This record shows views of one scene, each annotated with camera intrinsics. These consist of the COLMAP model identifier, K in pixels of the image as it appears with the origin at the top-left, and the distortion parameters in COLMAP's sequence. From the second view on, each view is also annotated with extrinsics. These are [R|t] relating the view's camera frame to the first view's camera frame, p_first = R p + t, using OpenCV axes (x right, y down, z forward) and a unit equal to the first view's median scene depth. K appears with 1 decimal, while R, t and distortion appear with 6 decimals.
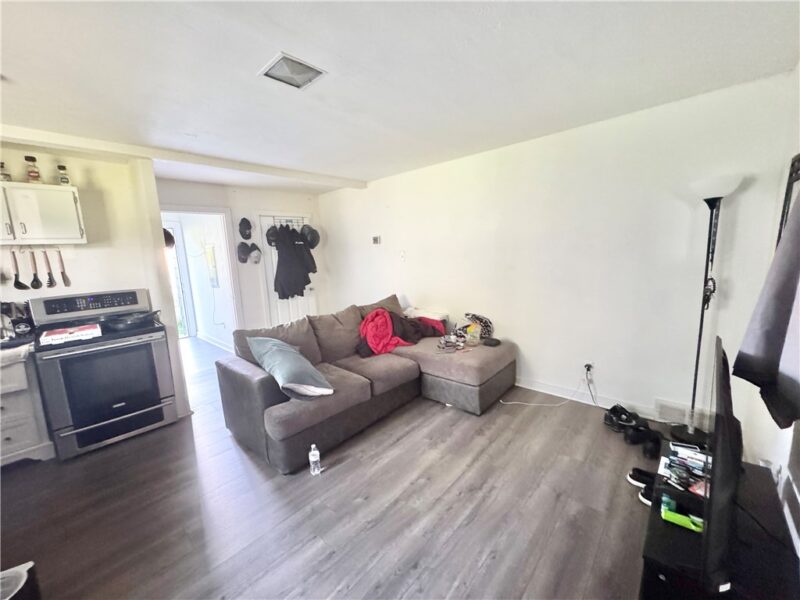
lens RADIAL K [[321.9, 0, 400.0], [0, 321.9, 300.0], [0, 0, 1]] dist [0.000536, 0.000030]
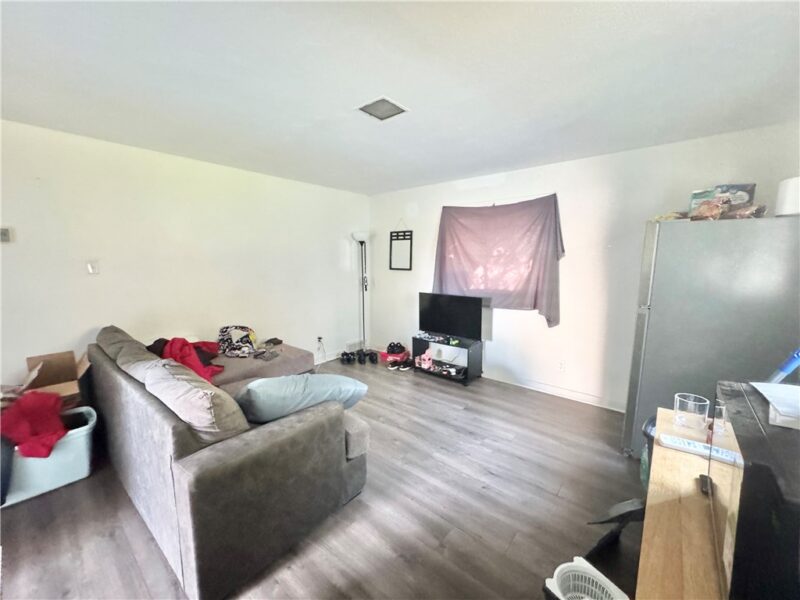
lens RADIAL K [[321.9, 0, 400.0], [0, 321.9, 300.0], [0, 0, 1]] dist [0.000536, 0.000030]
pose [[-0.034743, -0.079715, 0.996212, -1.454406], [0.153137, 0.984617, 0.084128, -0.067443], [-0.987594, 0.155480, -0.022001, 0.966282]]
